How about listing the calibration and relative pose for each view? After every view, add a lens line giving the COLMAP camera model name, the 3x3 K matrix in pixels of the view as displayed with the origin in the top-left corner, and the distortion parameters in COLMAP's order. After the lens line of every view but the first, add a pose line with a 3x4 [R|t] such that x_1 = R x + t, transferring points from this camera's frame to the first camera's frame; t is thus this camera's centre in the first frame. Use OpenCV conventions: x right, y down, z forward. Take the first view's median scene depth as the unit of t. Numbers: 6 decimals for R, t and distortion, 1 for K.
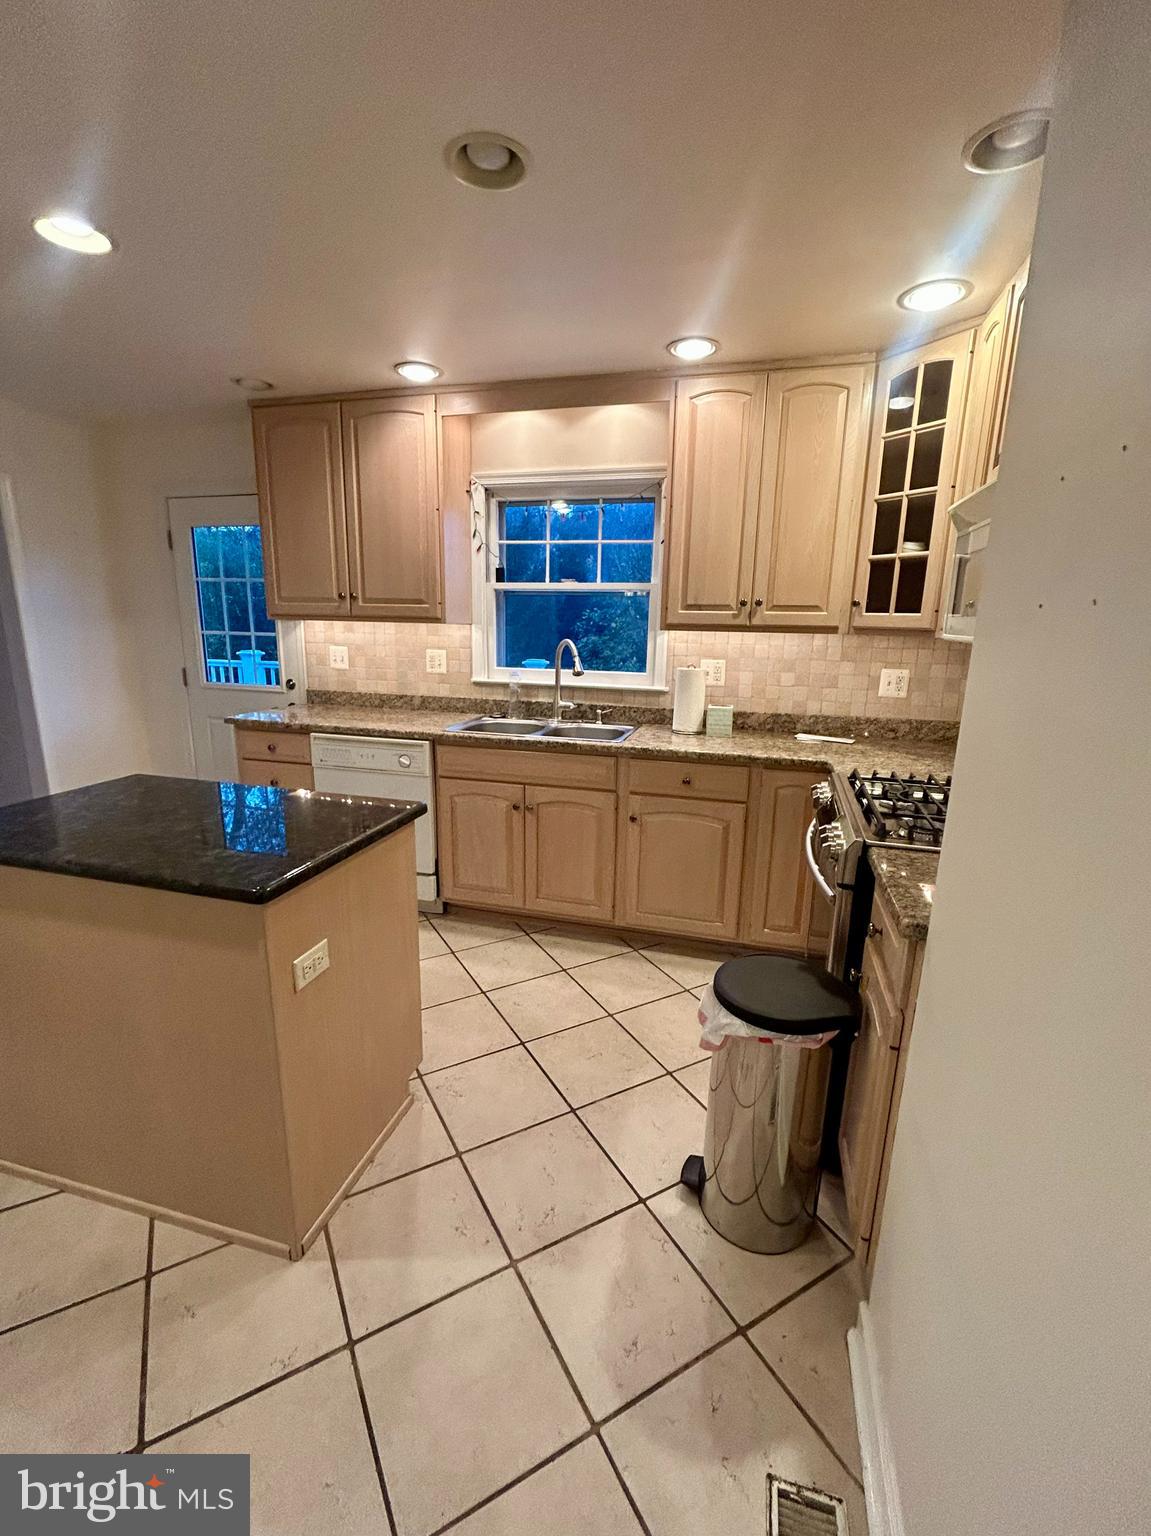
lens RADIAL K [[671.8, 0, 576.3], [0, 671.8, 778.7], [0, 0, 1]] dist [0.000577, 0.000476]
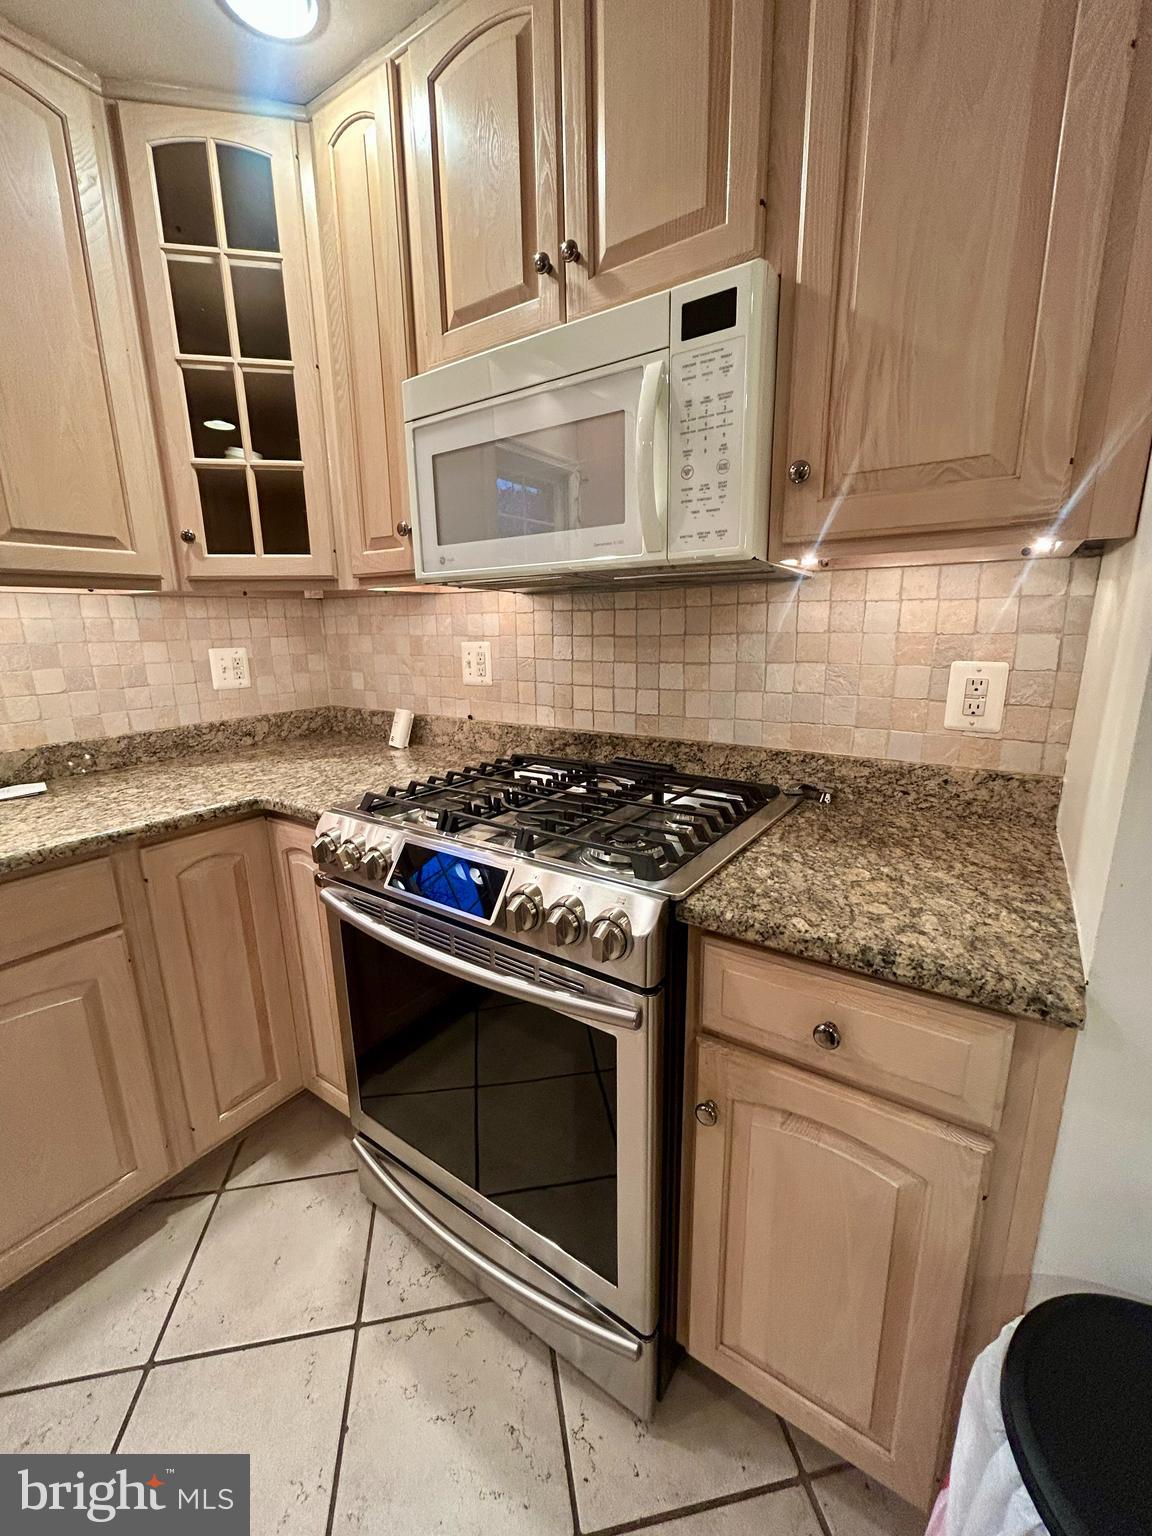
lens RADIAL K [[622.6, 0, 576.0], [0, 622.6, 768.0], [0, 0, 1]] dist [-0.000750, 0.000221]
pose [[0.326149, -0.239049, 0.914594, -0.027011], [0.243074, 0.956174, 0.163236, -0.063819], [-0.913533, 0.169075, 0.369962, 0.467170]]
